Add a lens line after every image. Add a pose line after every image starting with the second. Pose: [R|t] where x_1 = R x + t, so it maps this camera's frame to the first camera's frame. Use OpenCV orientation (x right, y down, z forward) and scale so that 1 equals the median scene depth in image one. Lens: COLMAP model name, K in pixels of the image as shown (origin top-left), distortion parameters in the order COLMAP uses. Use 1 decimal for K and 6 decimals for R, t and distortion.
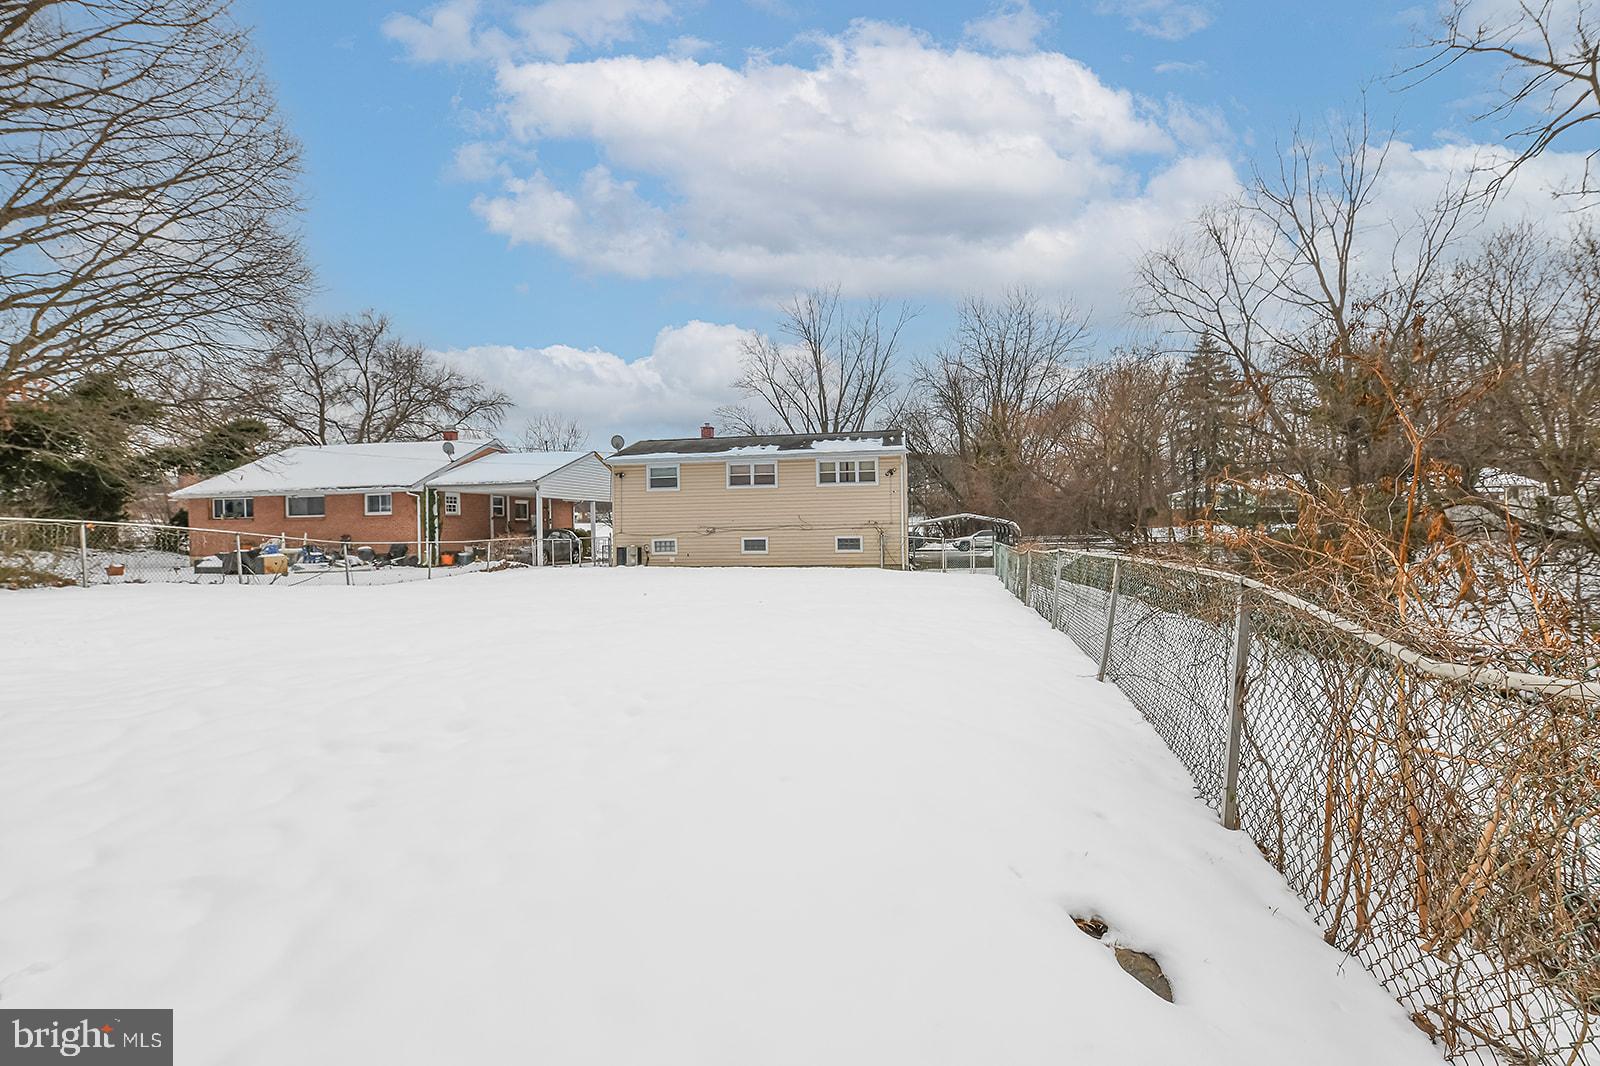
lens RADIAL K [[620.9, 0, 808.2], [0, 620.9, 527.4], [0, 0, 1]] dist [-0.000649, -0.000005]
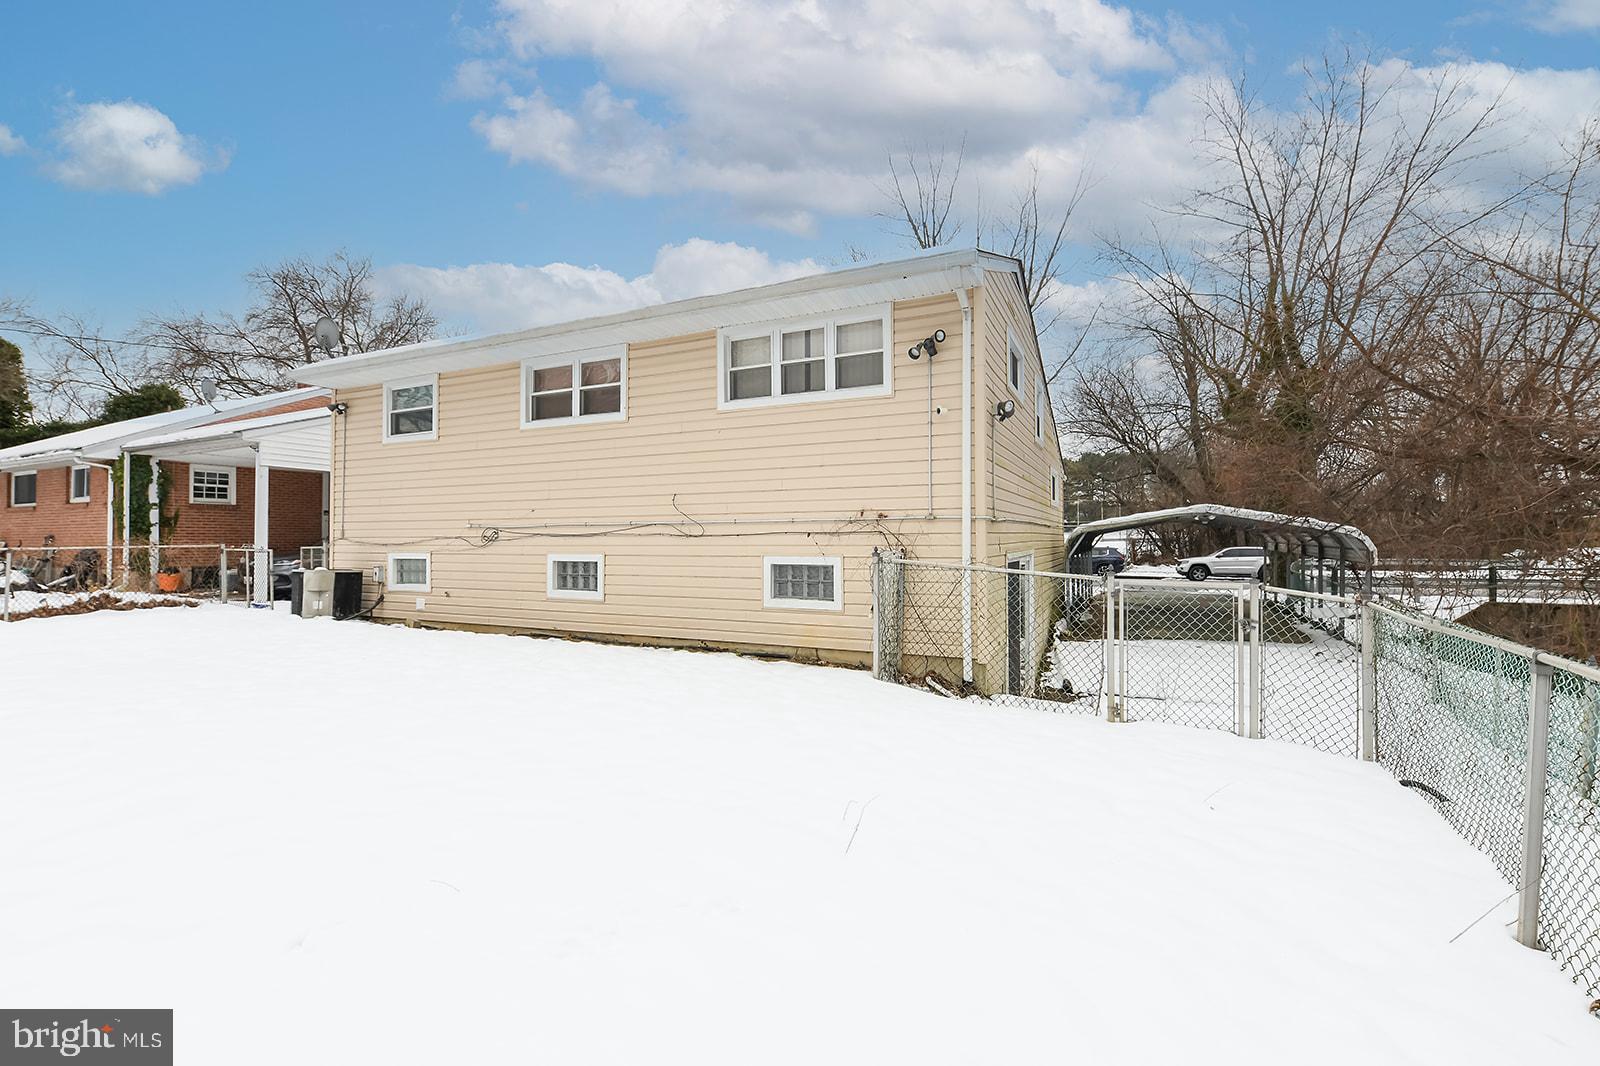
lens RADIAL K [[697.6, 0, 798.6], [0, 697.6, 529.6], [0, 0, 1]] dist [0.000454, 0.000163]
pose [[0.963001, 0.010984, -0.269272, 0.156078], [-0.014078, 0.999855, -0.009561, 0.002774], [0.269128, 0.012998, 0.963017, 0.629217]]
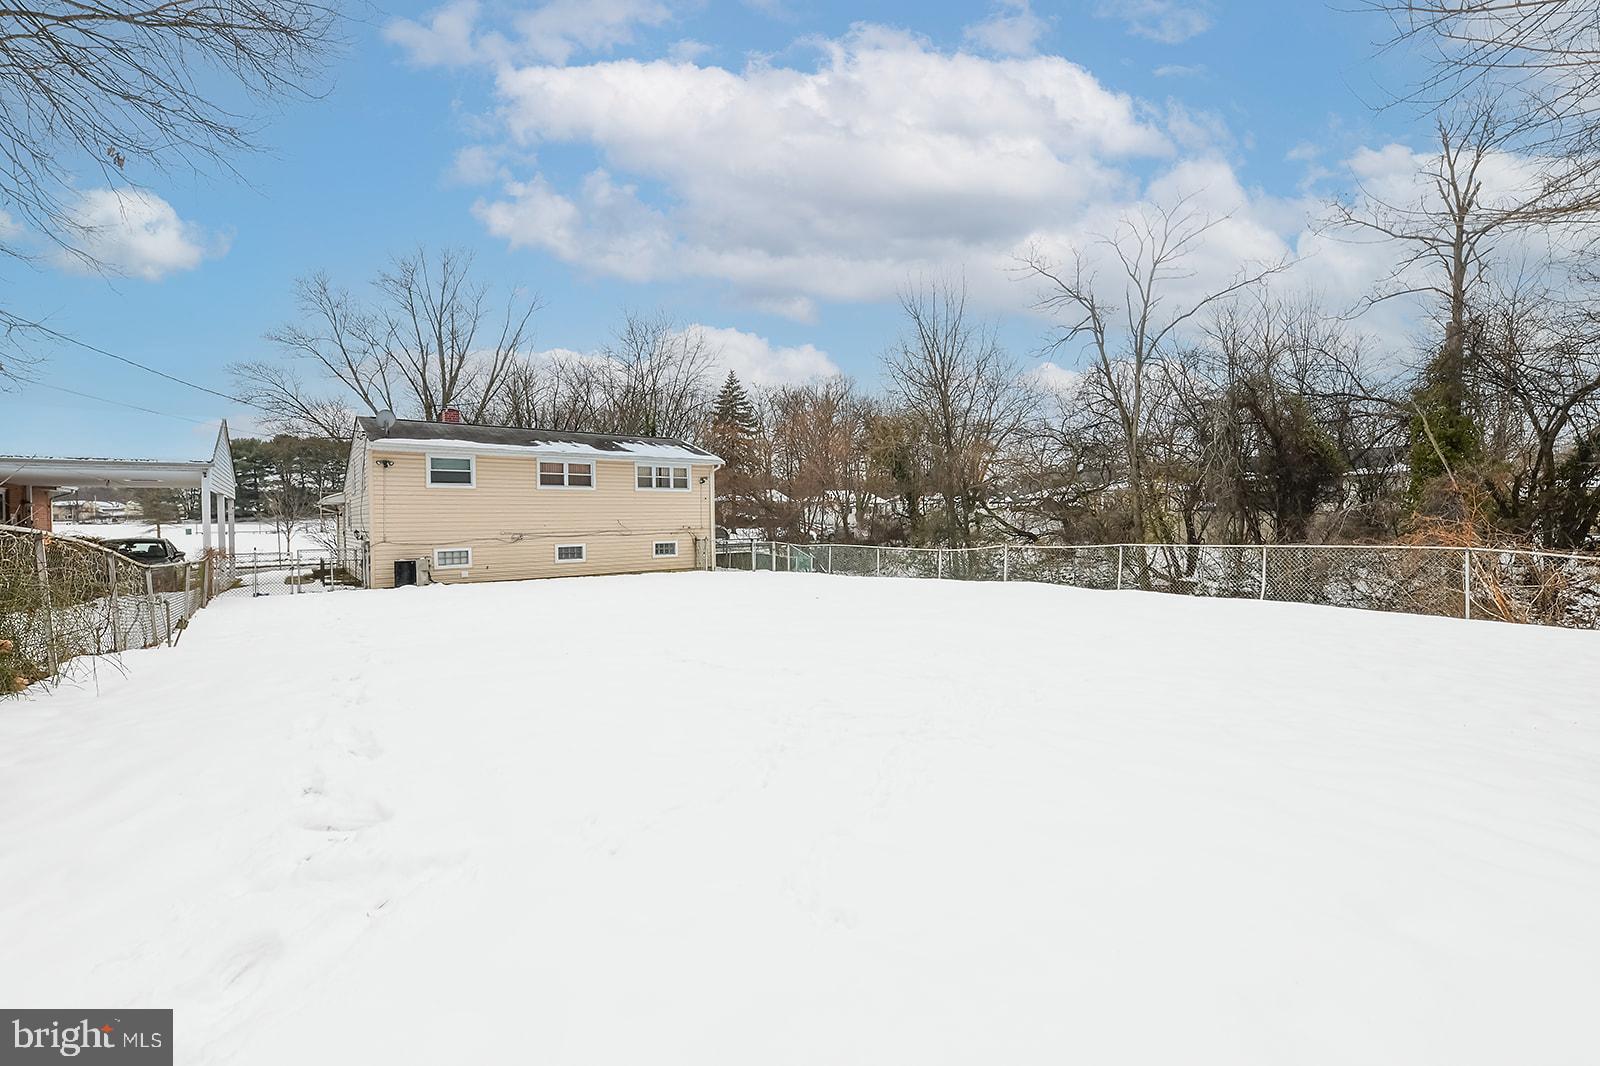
lens RADIAL K [[697.6, 0, 795.6], [0, 697.6, 529.5], [0, 0, 1]] dist [0.000454, 0.000163]
pose [[0.649221, -0.000775, 0.760599, -0.640490], [0.013895, 0.999845, -0.010841, 0.010061], [-0.760473, 0.017606, 0.649131, 0.098076]]
